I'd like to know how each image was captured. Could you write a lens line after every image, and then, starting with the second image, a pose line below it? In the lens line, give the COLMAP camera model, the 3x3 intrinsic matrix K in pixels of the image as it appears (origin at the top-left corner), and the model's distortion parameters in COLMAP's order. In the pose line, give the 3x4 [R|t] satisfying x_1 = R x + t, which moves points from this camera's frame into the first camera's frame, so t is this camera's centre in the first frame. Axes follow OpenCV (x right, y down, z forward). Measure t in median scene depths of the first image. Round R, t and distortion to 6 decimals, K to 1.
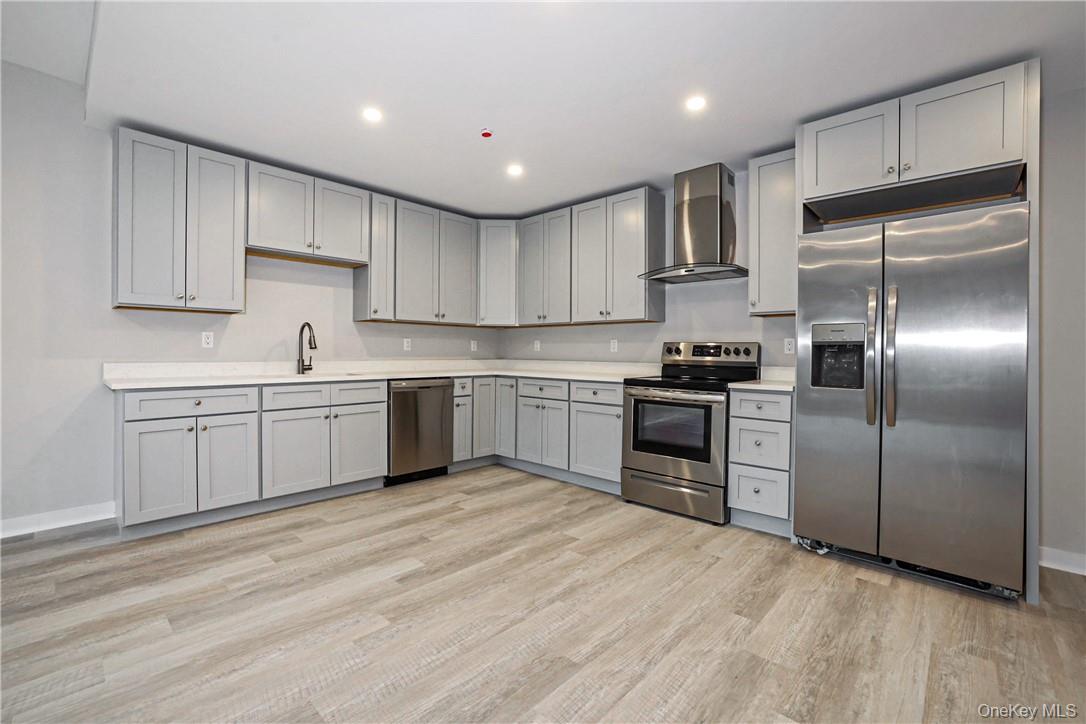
lens RADIAL K [[471.2, 0, 542.6], [0, 471.2, 351.7], [0, 0, 1]] dist [-0.045360, 0.016367]
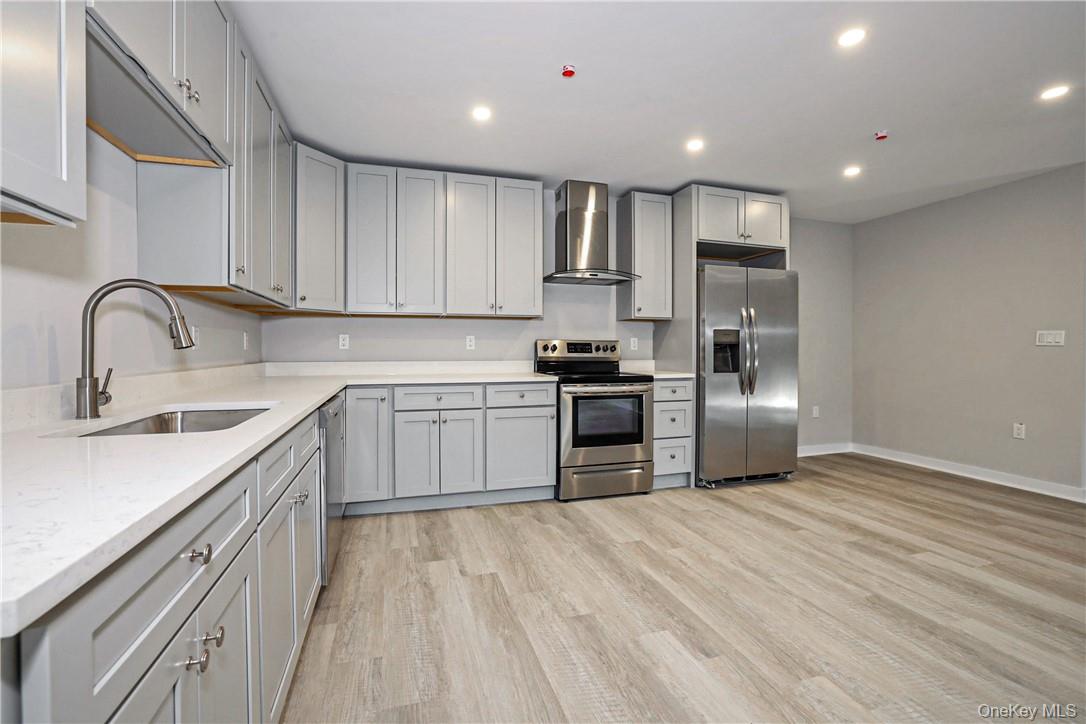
lens RADIAL K [[473.0, 0, 536.5], [0, 473.0, 355.0], [0, 0, 1]] dist [-0.045991, 0.016479]
pose [[0.499052, -0.019133, 0.866361, -0.804369], [0.003920, 0.999796, 0.019822, -0.009169], [-0.866563, -0.006496, 0.499025, 0.640440]]
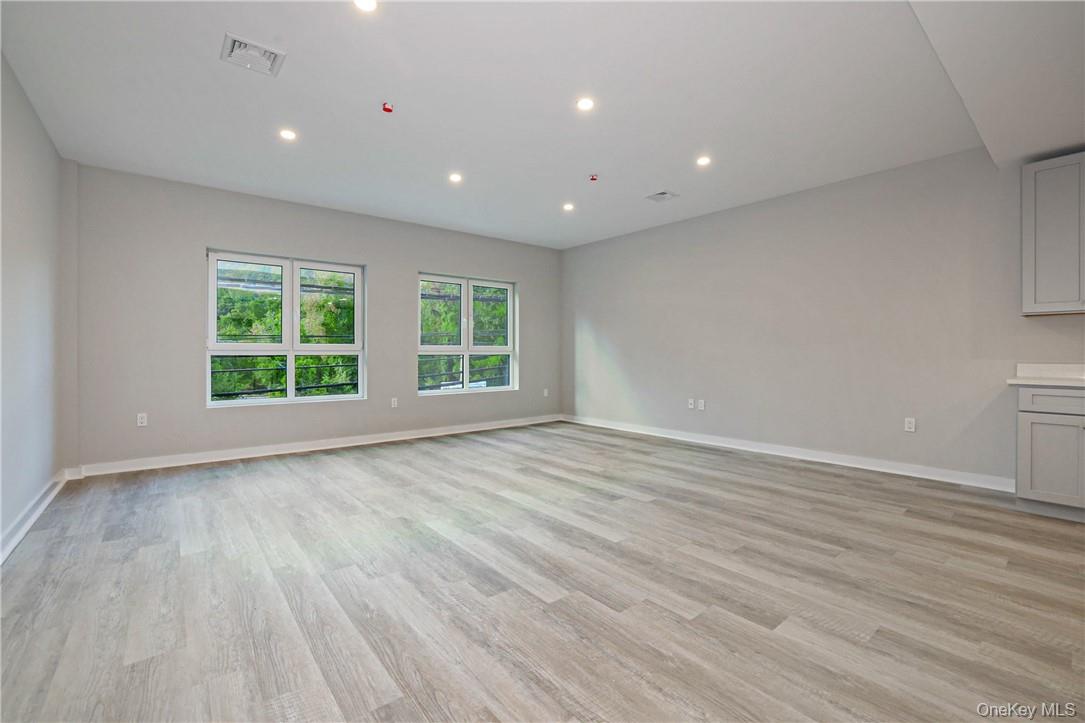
lens RADIAL K [[465.6, 0, 540.2], [0, 465.6, 356.8], [0, 0, 1]] dist [-0.041884, 0.014345]
pose [[-0.133467, -0.001391, -0.991052, 0.379031], [-0.001837, 0.999998, -0.001156, 0.009224], [0.991052, 0.001667, -0.133469, -0.082565]]
